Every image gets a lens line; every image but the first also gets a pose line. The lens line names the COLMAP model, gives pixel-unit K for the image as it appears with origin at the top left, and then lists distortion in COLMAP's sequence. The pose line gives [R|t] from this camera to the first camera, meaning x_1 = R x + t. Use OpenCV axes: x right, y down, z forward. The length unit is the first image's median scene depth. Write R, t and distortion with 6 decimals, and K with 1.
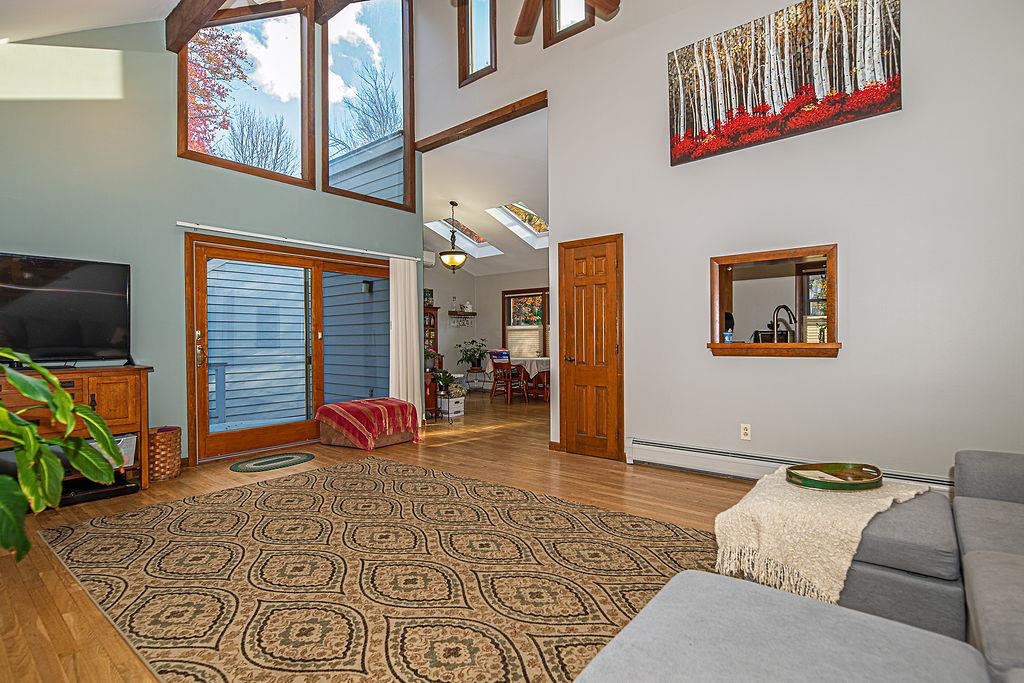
lens RADIAL K [[495.4, 0, 521.3], [0, 495.4, 345.7], [0, 0, 1]] dist [0.002787, -0.003789]
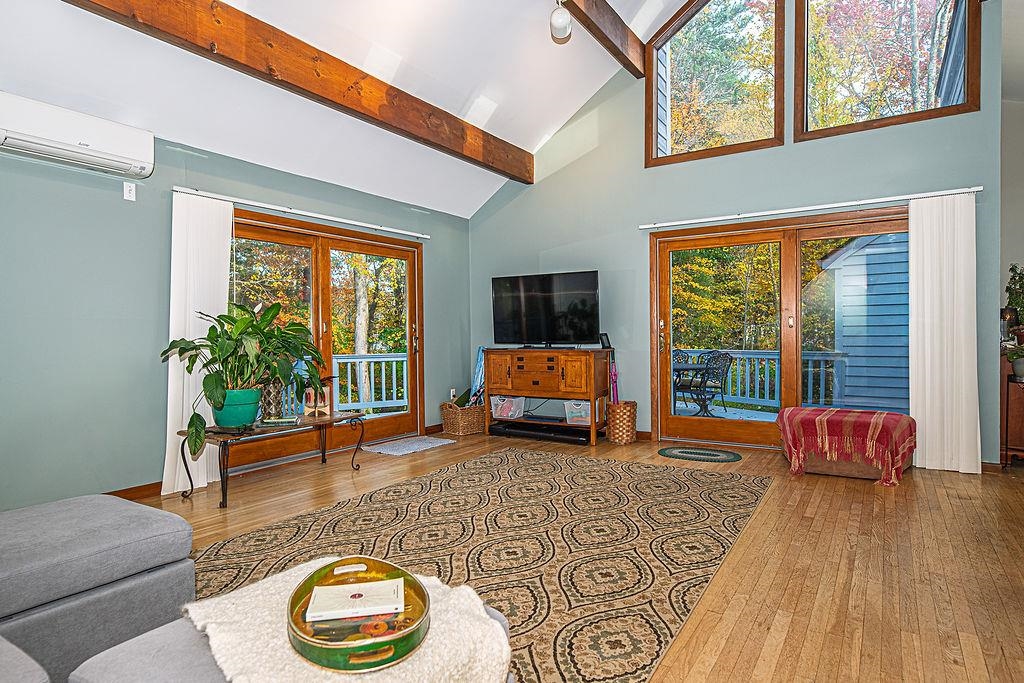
lens RADIAL K [[583.8, 0, 512.8], [0, 583.8, 336.5], [0, 0, 1]] dist [0.005596, -0.000978]
pose [[0.109978, 0.013915, -0.993837, 0.660075], [-0.003102, 0.999902, 0.013657, -0.009915], [0.993929, 0.001581, 0.110011, 0.581388]]
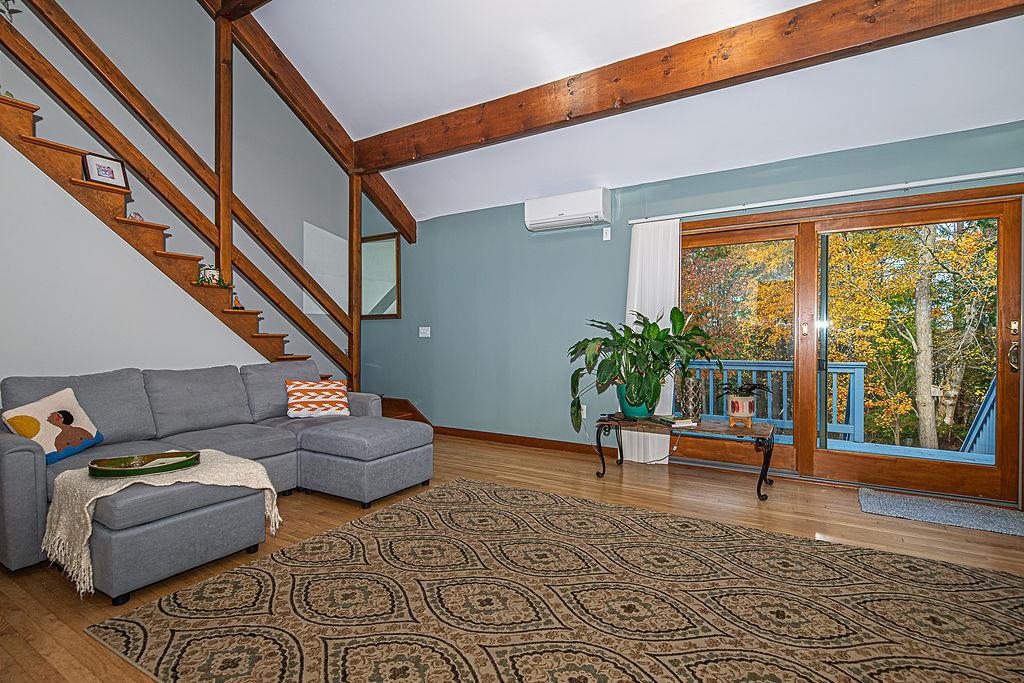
lens RADIAL K [[495.4, 0, 516.3], [0, 495.4, 342.7], [0, 0, 1]] dist [0.002787, -0.003789]
pose [[-0.991480, 0.007882, -0.130021, -0.016128], [0.004931, 0.999723, 0.023007, -0.011632], [0.130167, 0.022170, -0.991244, 1.161417]]
